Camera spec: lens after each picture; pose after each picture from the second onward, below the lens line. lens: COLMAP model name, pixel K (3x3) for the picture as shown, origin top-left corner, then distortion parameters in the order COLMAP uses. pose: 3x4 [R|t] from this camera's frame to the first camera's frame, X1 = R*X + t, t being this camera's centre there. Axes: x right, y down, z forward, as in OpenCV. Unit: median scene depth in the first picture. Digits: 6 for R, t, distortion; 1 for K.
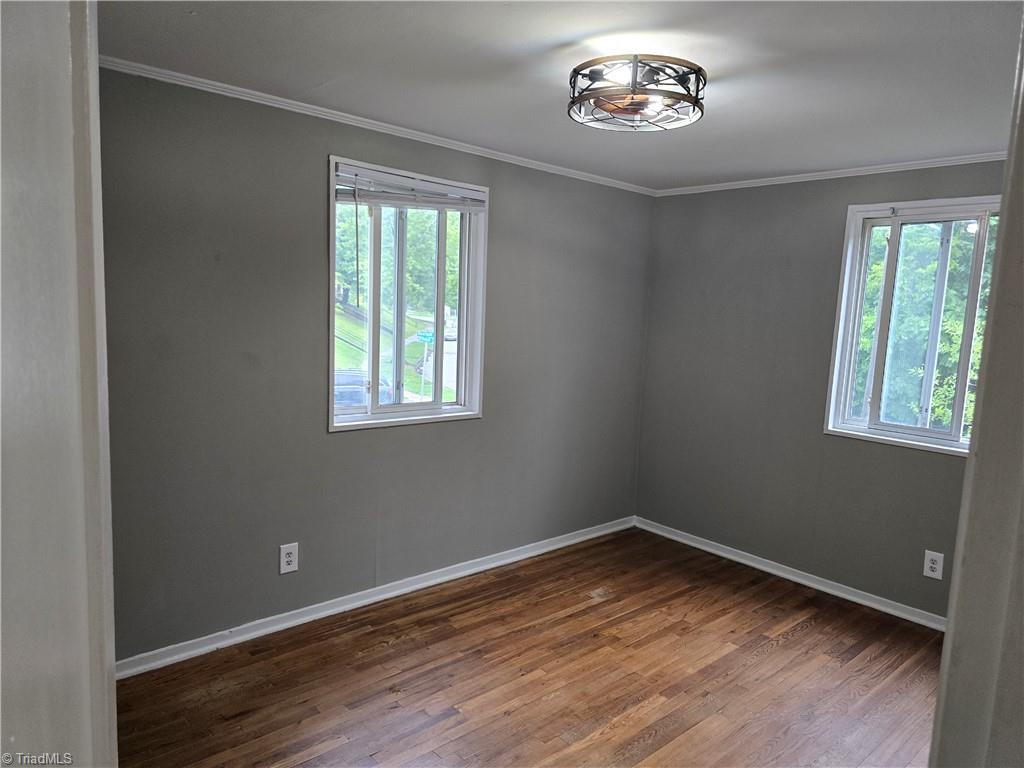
lens RADIAL K [[689.0, 0, 510.0], [0, 689.0, 386.0], [0, 0, 1]] dist [0.034235, -0.036106]
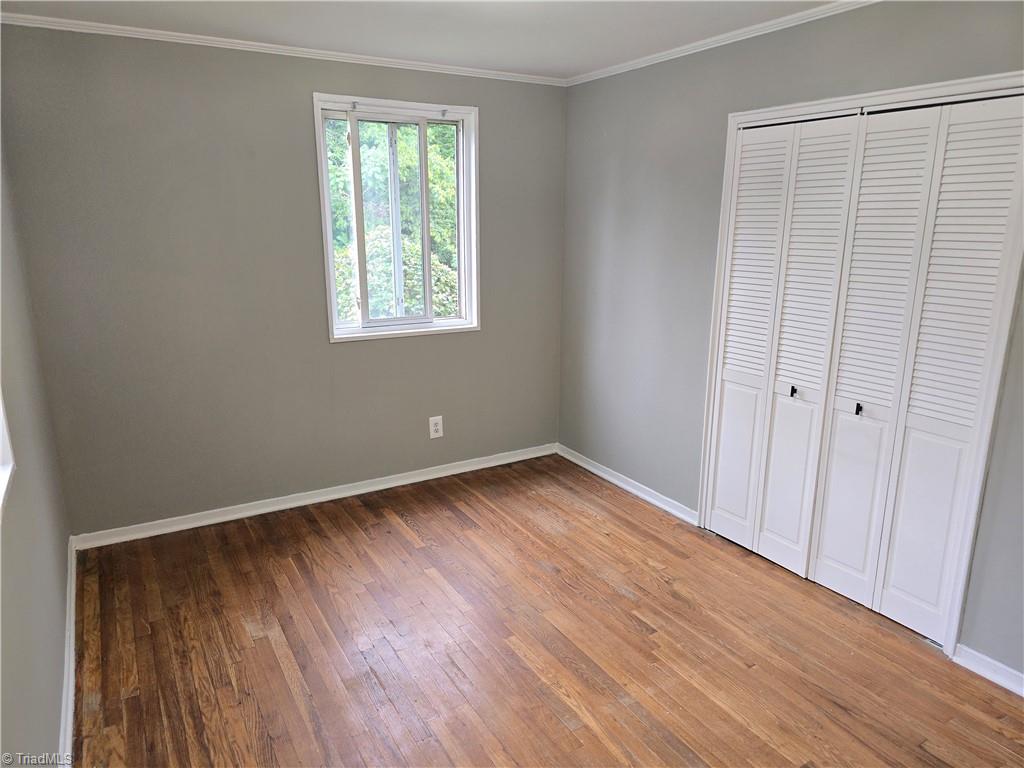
lens RADIAL K [[686.8, 0, 512.0], [0, 686.8, 384.0], [0, 0, 1]] dist [0.072036, -0.090616]
pose [[0.198556, -0.282948, 0.938358, -0.414729], [0.125213, 0.956898, 0.262044, -0.097679], [-0.972058, 0.065464, 0.225426, 0.547989]]
